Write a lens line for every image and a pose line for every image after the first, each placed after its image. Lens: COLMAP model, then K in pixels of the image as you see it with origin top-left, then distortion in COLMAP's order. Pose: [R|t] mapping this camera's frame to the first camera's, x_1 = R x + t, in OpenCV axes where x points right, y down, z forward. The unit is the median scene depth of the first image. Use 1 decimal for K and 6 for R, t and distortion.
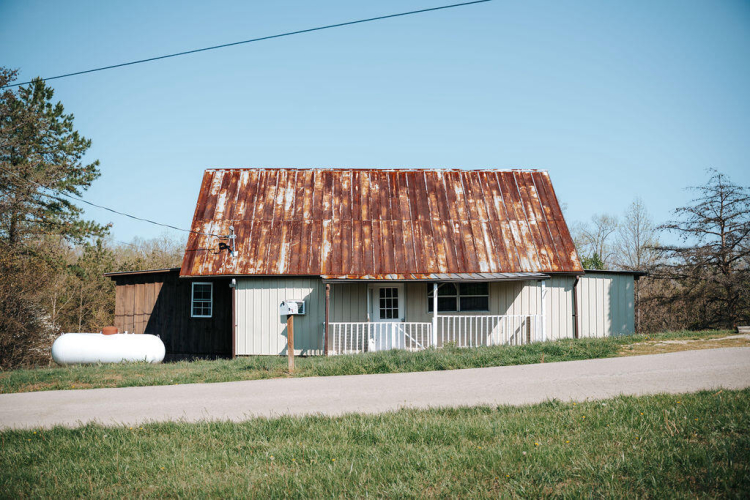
lens RADIAL K [[607.4, 0, 379.7], [0, 607.4, 248.4], [0, 0, 1]] dist [-0.116147, 0.089695]
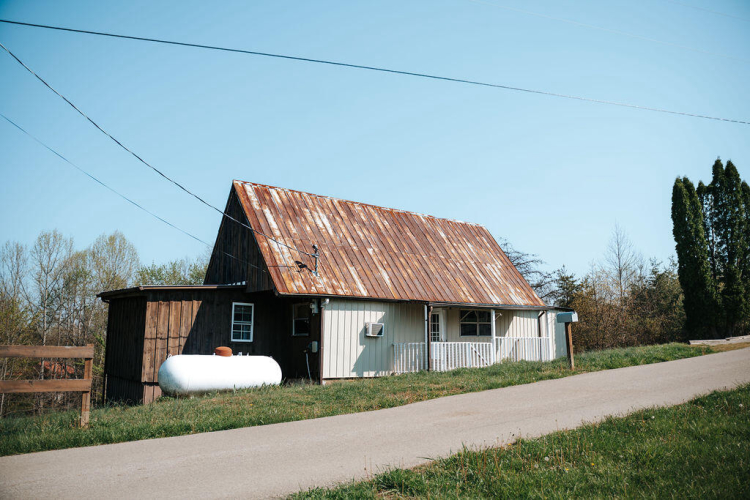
lens RADIAL K [[607.4, 0, 379.7], [0, 607.4, 248.4], [0, 0, 1]] dist [-0.116147, 0.089695]
pose [[0.795603, 0.099768, 0.597546, -0.745421], [-0.045019, 0.993356, -0.105913, 0.067723], [-0.604143, 0.057364, 0.794809, 0.164835]]
